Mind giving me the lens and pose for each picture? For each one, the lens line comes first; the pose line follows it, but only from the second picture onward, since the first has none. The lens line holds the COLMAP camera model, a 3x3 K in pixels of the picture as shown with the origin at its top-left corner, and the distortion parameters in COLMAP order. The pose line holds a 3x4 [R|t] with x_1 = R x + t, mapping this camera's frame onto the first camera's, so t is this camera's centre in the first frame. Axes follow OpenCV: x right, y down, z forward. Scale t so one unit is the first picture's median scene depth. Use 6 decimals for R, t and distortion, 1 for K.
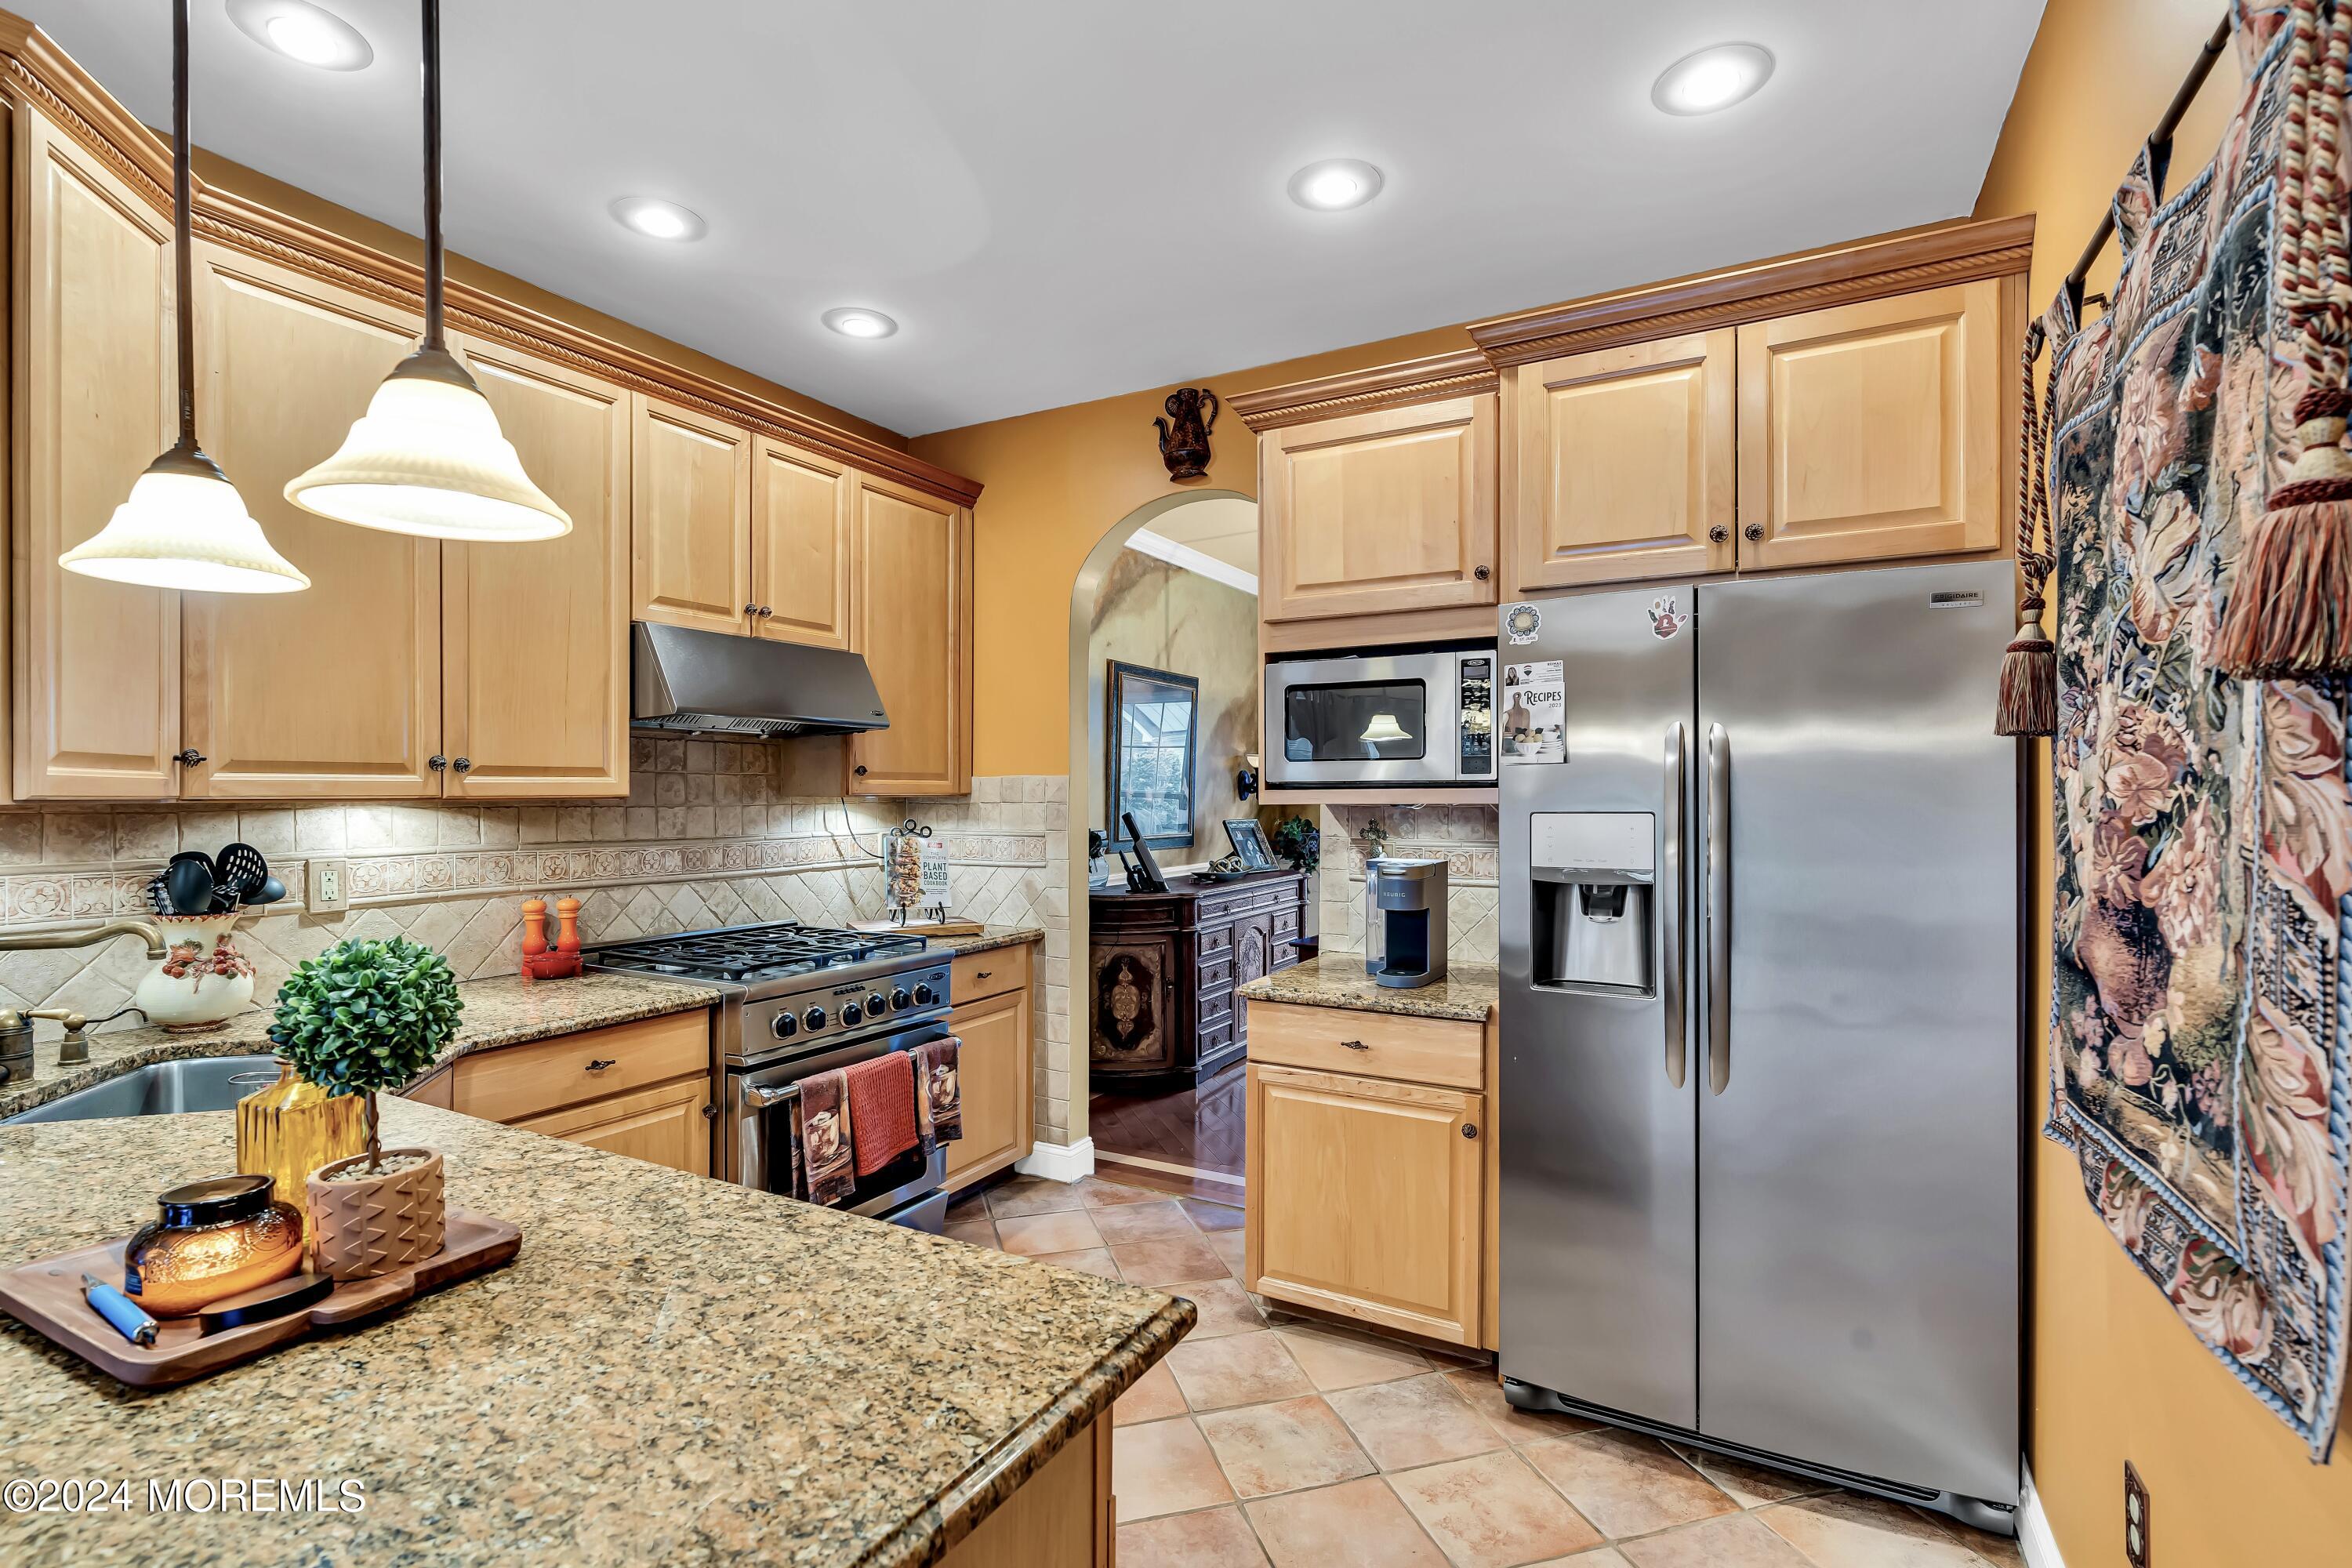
lens RADIAL K [[1069.9, 0, 1194.2], [0, 1069.9, 796.9], [0, 0, 1]] dist [-0.007652, 0.002057]
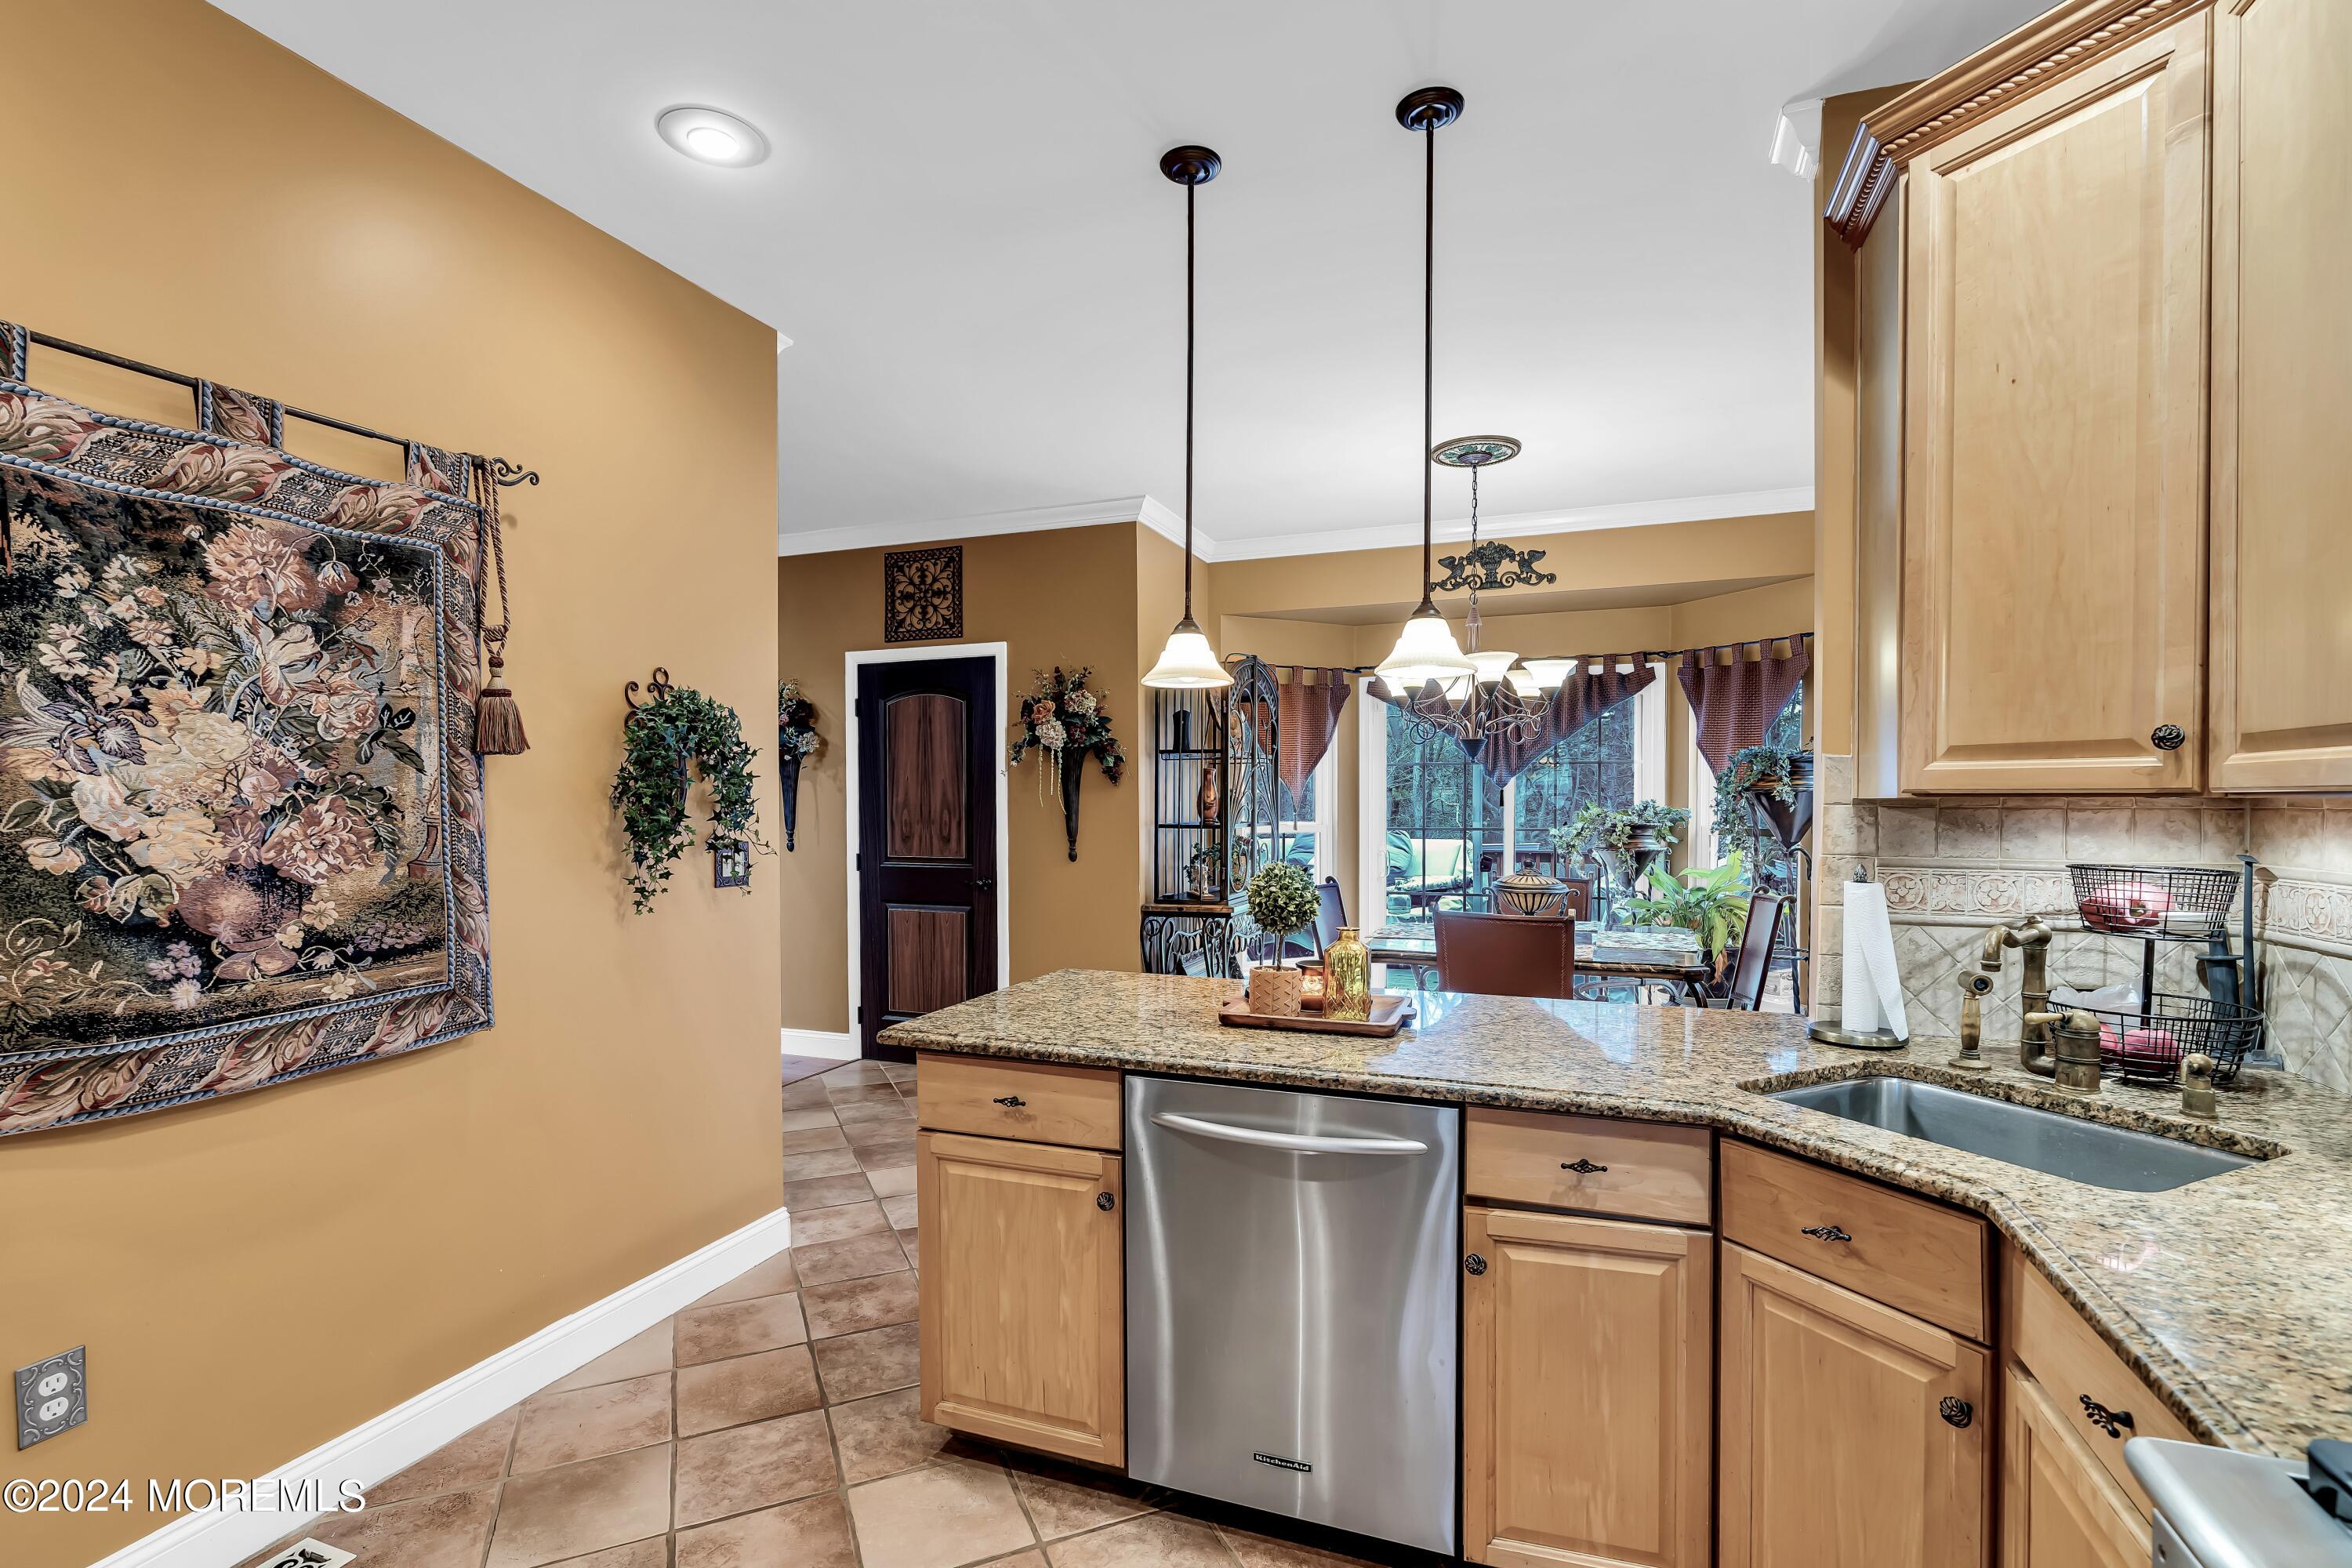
lens RADIAL K [[1069.9, 0, 1155.2], [0, 1069.9, 816.6], [0, 0, 1]] dist [-0.007652, 0.002057]
pose [[-0.992371, 0.005937, -0.123143, -0.122632], [0.003490, 0.999792, 0.020075, 0.001206], [0.123237, 0.019492, -0.992186, 1.341815]]
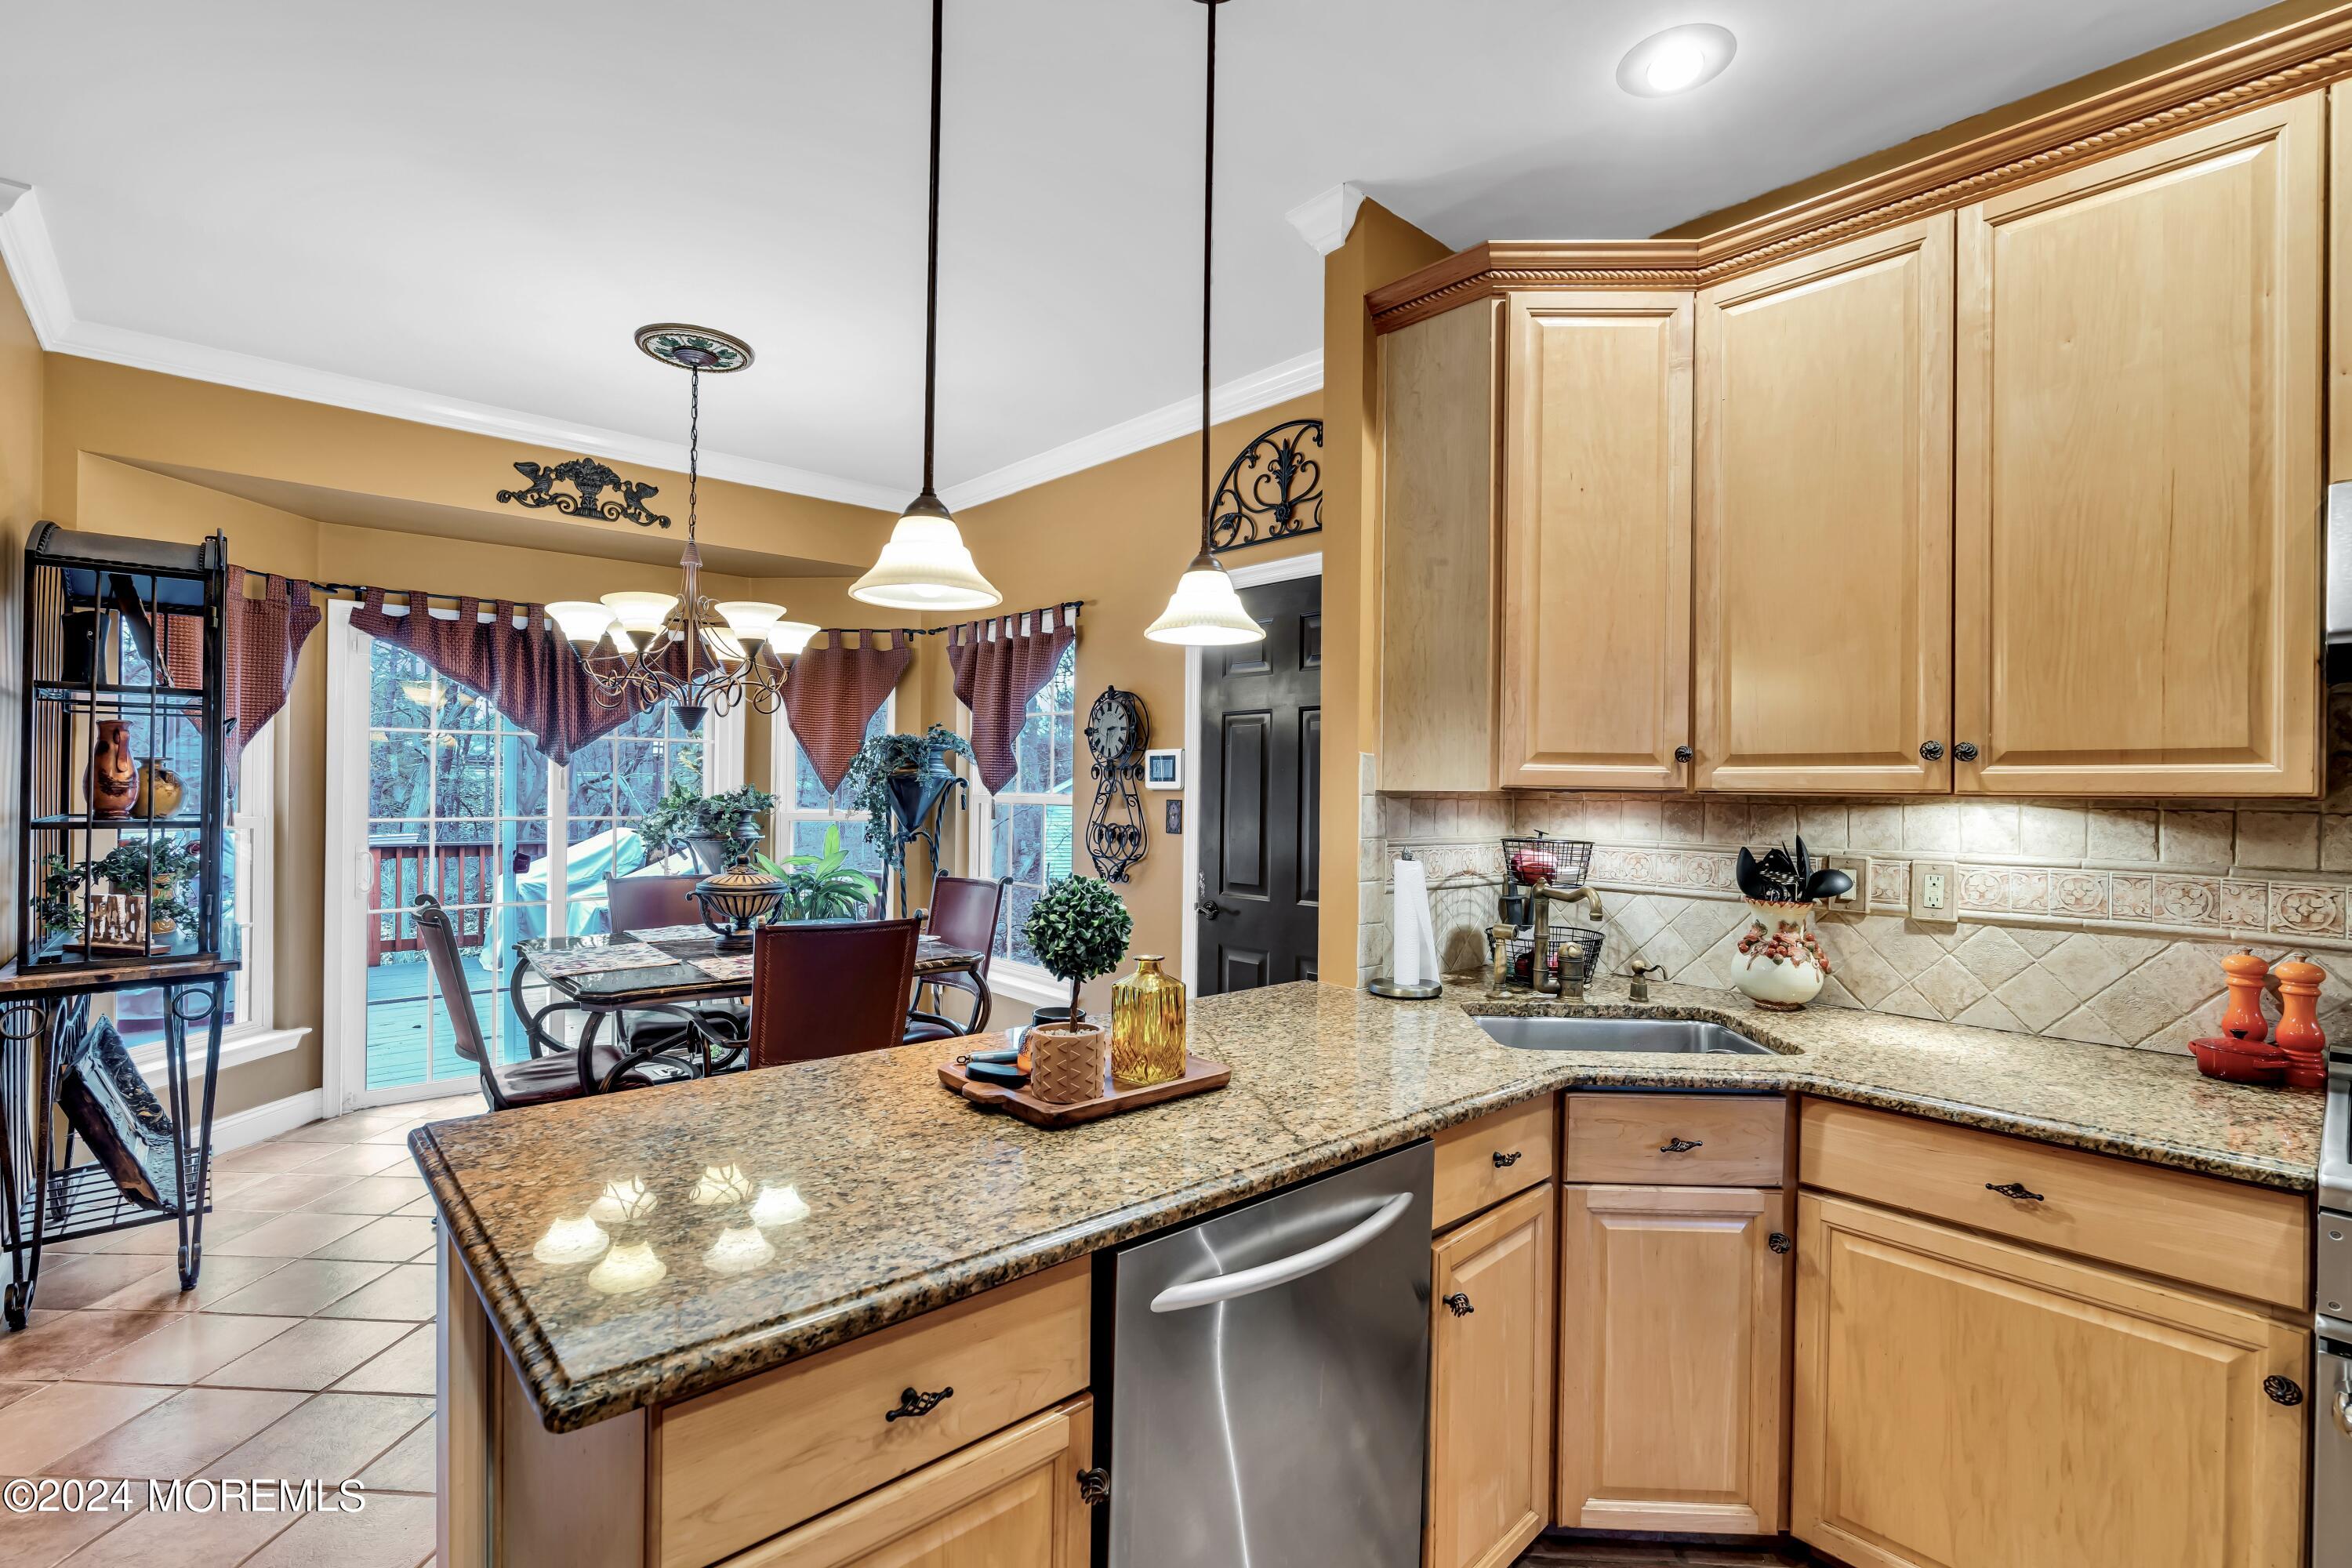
lens RADIAL K [[1069.9, 0, 1180.9], [0, 1069.9, 781.8], [0, 0, 1]] dist [-0.007652, 0.002057]
pose [[-0.340971, -0.006123, -0.940054, 0.249177], [-0.014230, 0.999898, -0.001351, 0.001596], [0.939966, 0.012916, -0.341023, 0.720534]]
